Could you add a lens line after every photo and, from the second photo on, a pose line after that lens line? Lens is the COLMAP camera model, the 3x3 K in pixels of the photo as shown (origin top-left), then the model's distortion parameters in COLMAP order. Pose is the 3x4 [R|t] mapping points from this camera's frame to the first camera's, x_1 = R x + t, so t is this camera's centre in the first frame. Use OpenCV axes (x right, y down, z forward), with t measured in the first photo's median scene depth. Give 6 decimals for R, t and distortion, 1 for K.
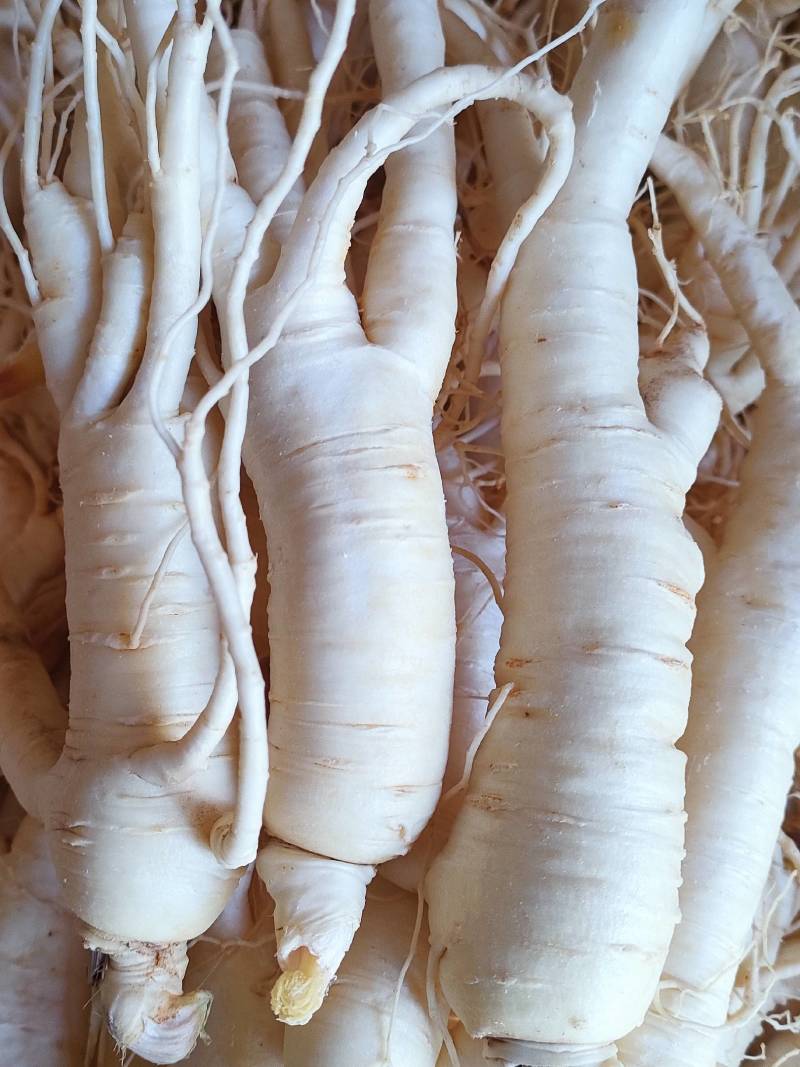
lens RADIAL K [[1440.0, 0, 400.1], [0, 1440.0, 533.5], [0, 0, 1]] dist [0.010903, 0.000000]
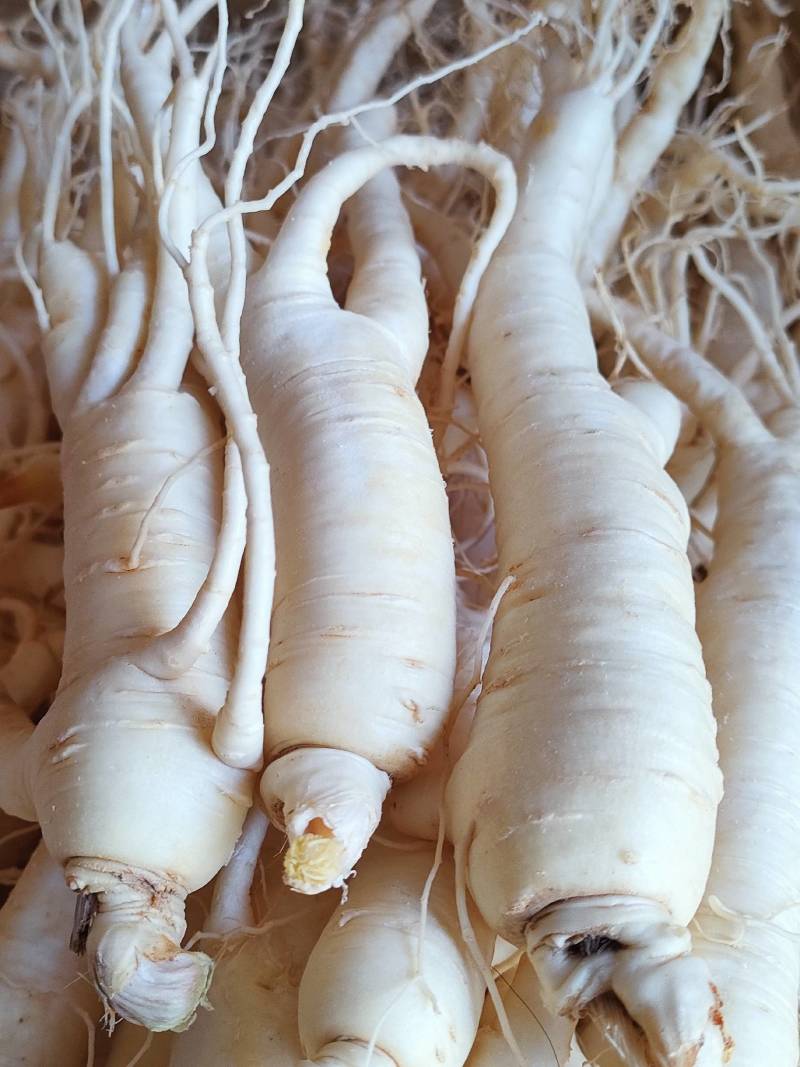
lens RADIAL K [[1440.0, 0, 399.6], [0, 1440.0, 533.4], [0, 0, 1]] dist [0.010903, 0.000000]
pose [[0.997338, -0.059897, 0.041581, -0.040610], [0.072500, 0.875389, -0.477952, 0.544417], [-0.007771, 0.479694, 0.877401, 0.111153]]
